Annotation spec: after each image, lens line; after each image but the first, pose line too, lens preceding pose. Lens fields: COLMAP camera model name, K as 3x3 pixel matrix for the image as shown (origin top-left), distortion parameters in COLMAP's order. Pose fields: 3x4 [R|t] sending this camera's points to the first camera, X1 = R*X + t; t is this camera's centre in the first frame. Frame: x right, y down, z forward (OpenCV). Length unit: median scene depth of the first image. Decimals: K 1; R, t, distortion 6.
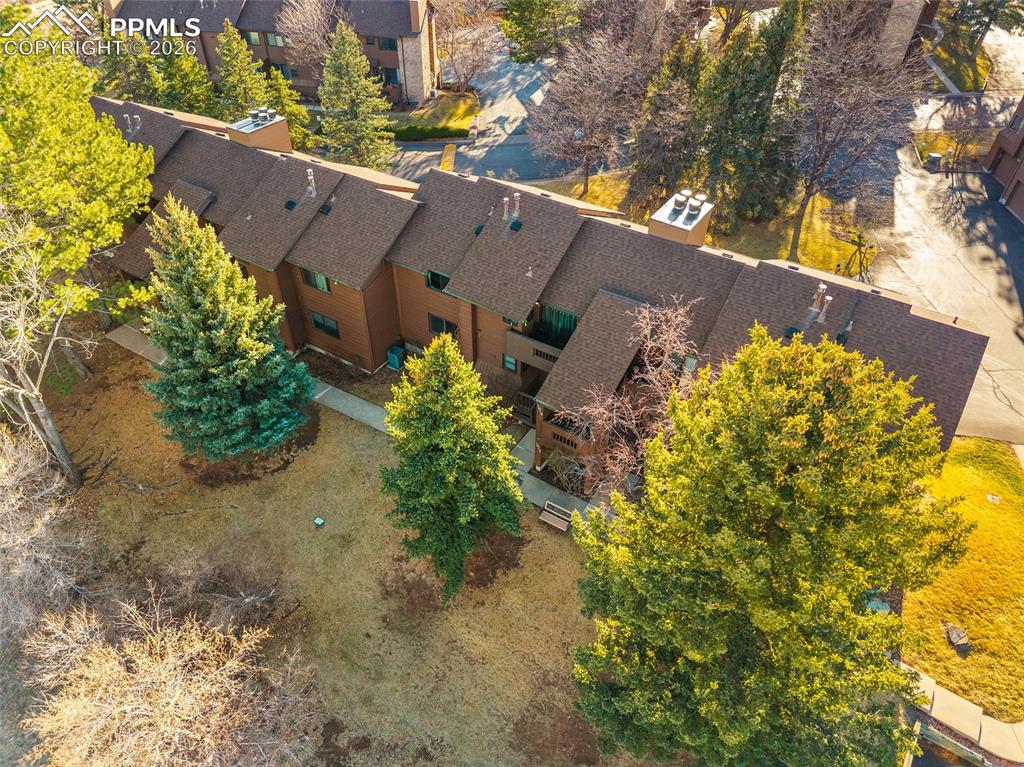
lens RADIAL K [[704.2, 0, 512.0], [0, 704.2, 383.5], [0, 0, 1]] dist [0.047557, -0.048435]
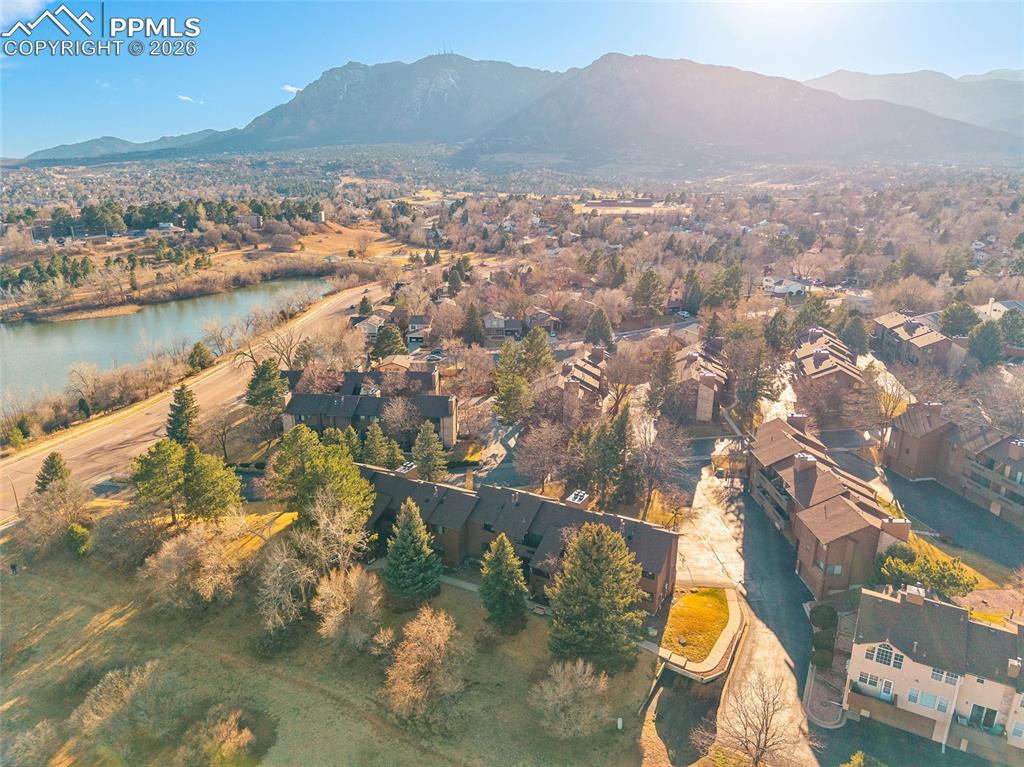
lens RADIAL K [[688.1, 0, 512.0], [0, 688.1, 383.5], [0, 0, 1]] dist [0.031409, -0.004657]
pose [[0.997941, -0.022271, 0.060143, -0.102321], [0.045213, 0.909400, -0.413459, 0.278098], [-0.045486, 0.415327, 0.908534, -0.993171]]
